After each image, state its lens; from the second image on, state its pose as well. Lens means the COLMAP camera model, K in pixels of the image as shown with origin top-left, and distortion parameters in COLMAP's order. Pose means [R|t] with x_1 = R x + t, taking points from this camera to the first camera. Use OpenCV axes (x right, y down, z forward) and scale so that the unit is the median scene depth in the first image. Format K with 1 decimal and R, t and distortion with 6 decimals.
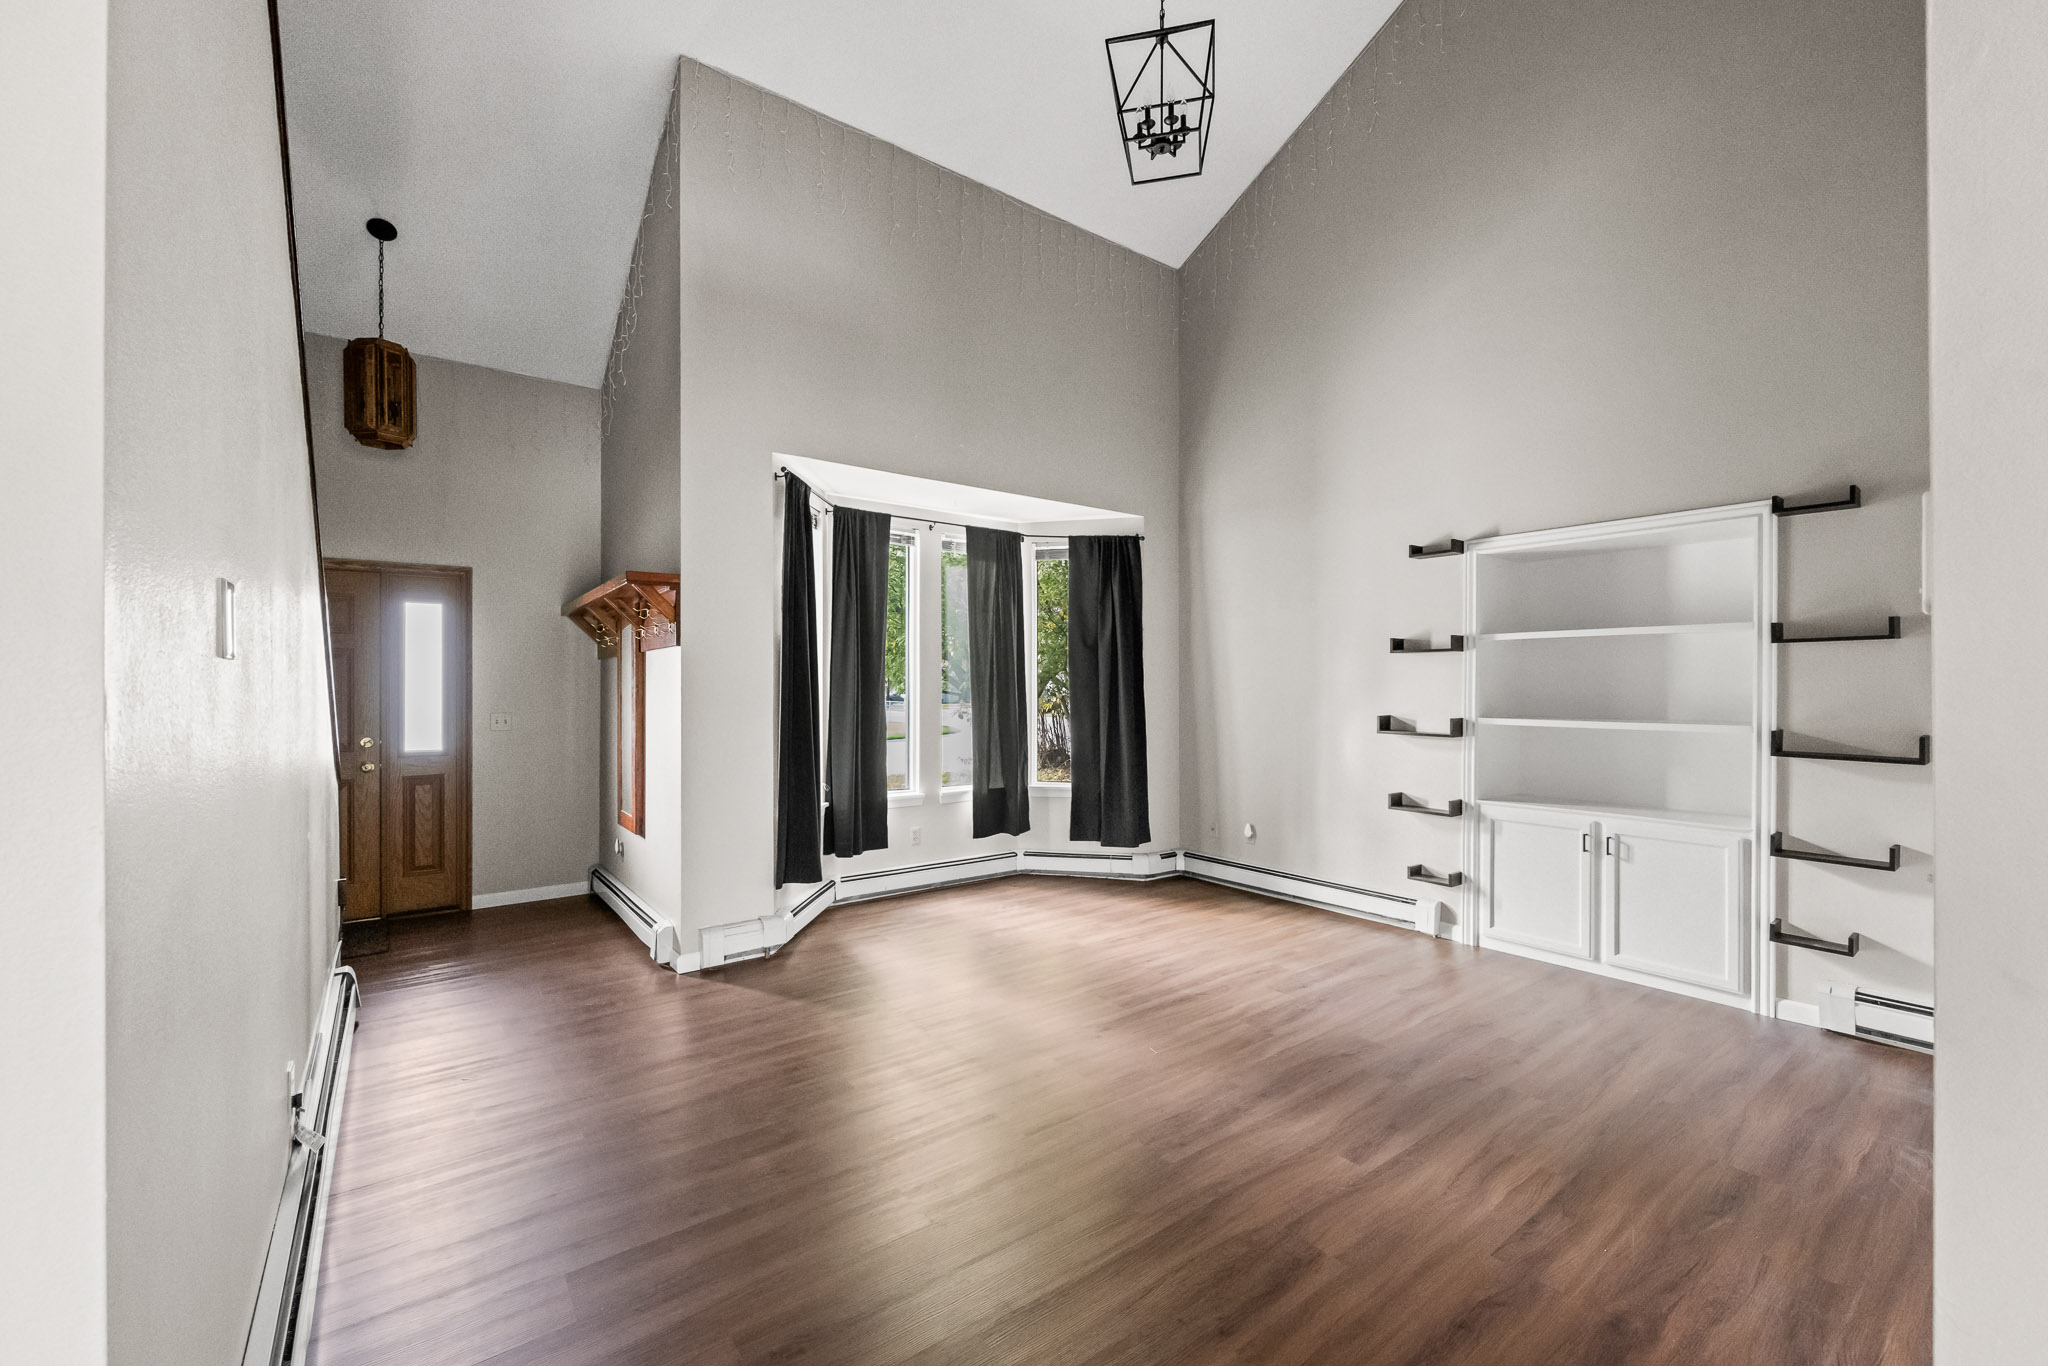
lens RADIAL K [[810.7, 0, 1040.0], [0, 810.7, 686.6], [0, 0, 1]] dist [-0.005881, 0.000073]
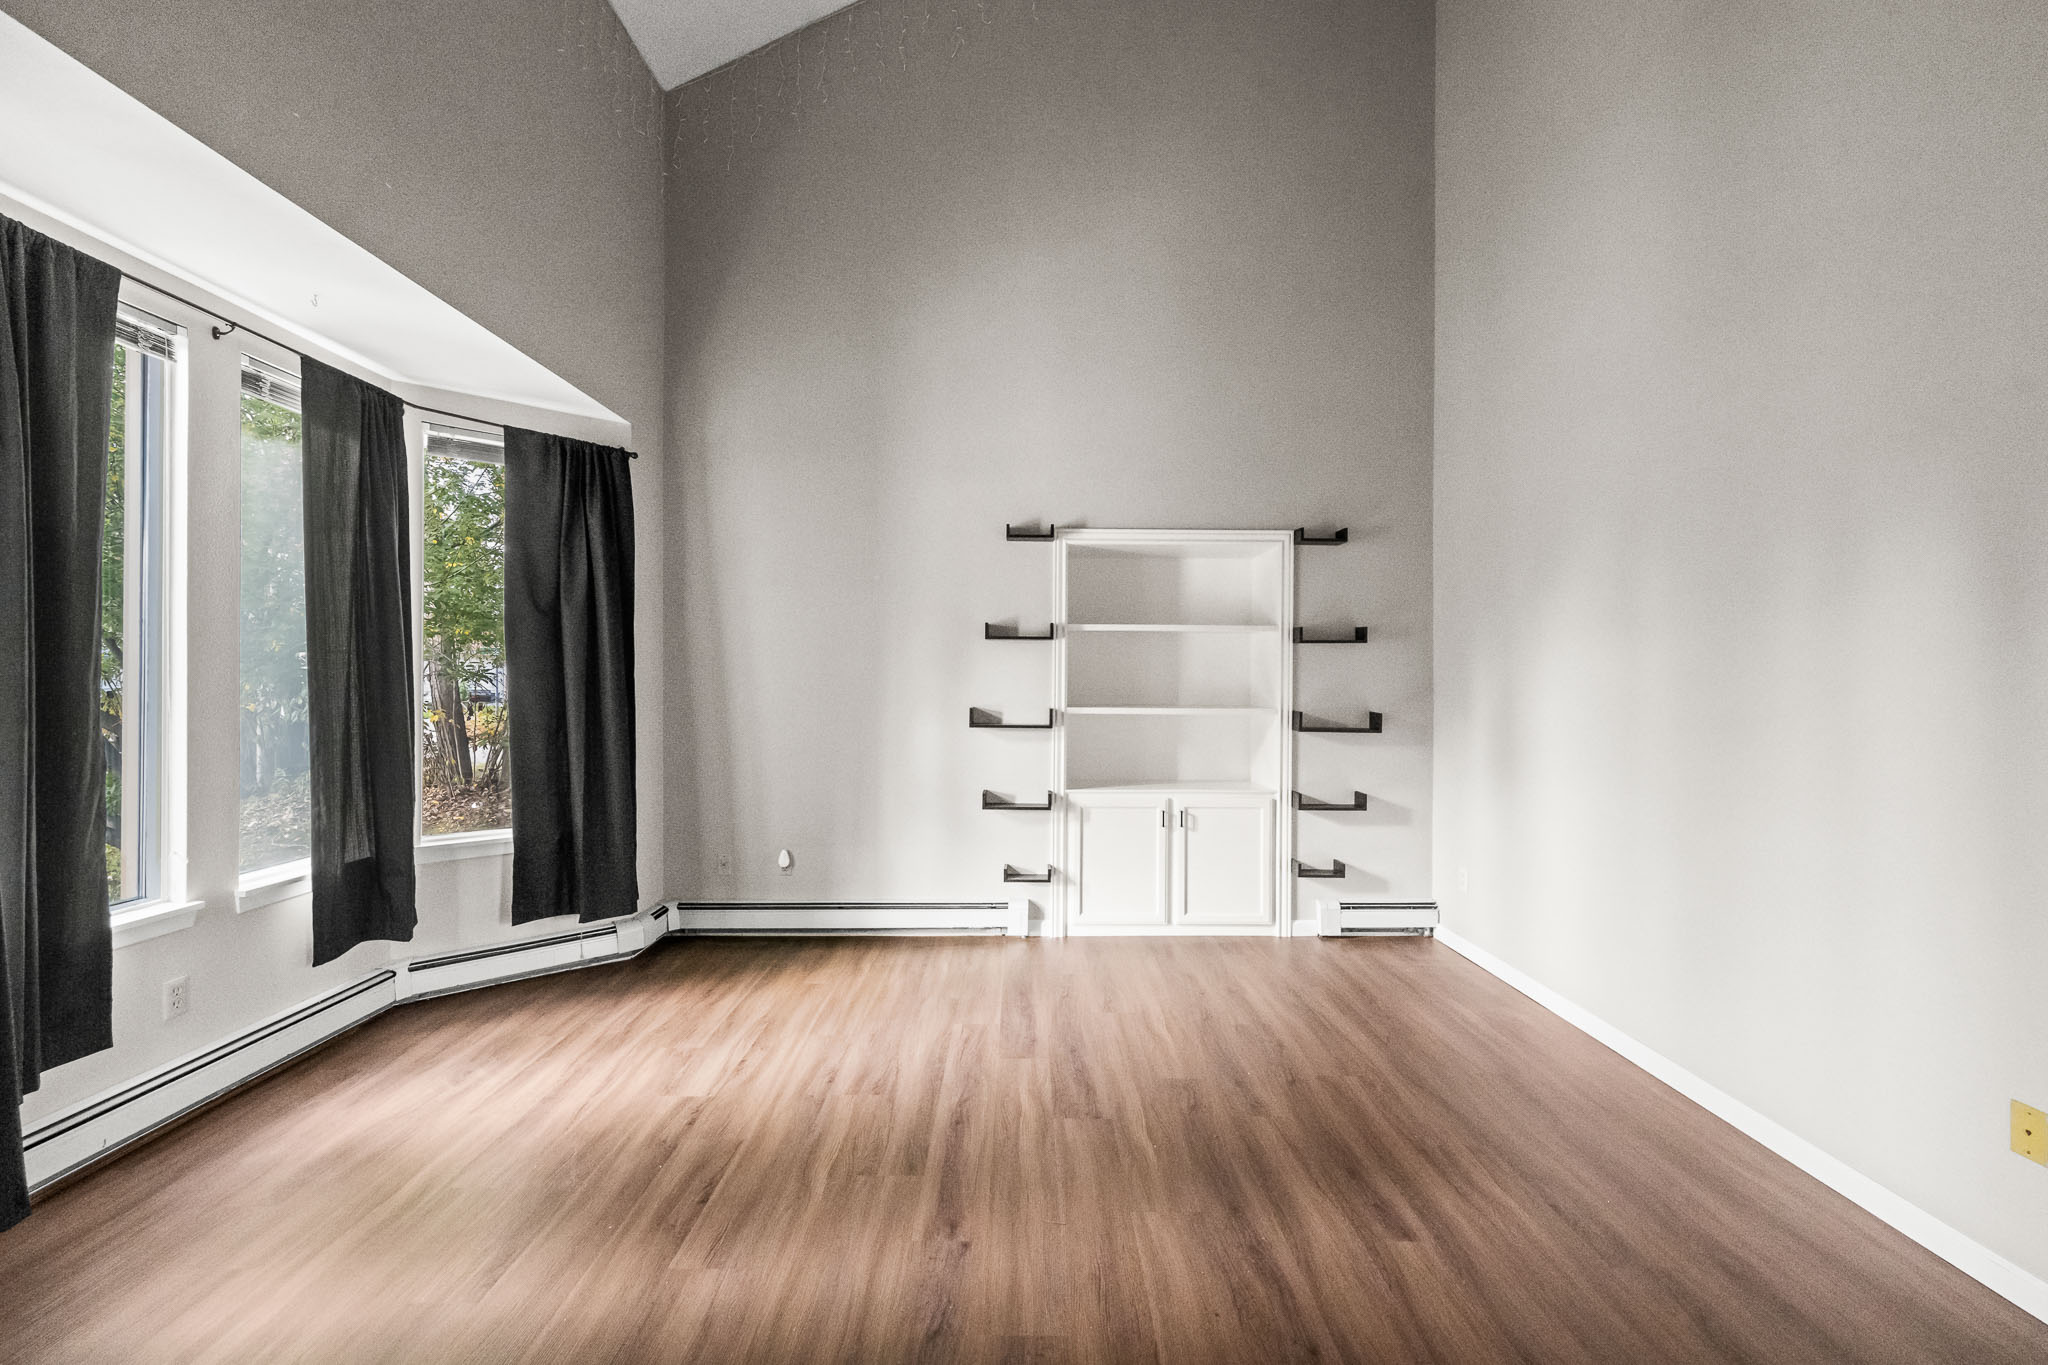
lens RADIAL K [[810.7, 0, 1044.5], [0, 810.7, 679.9], [0, 0, 1]] dist [-0.005881, 0.000073]
pose [[0.607532, 0.000944, 0.794294, -0.260268], [-0.004589, 0.999987, 0.002322, 0.002534], [-0.794282, -0.005056, 0.607529, 0.402493]]
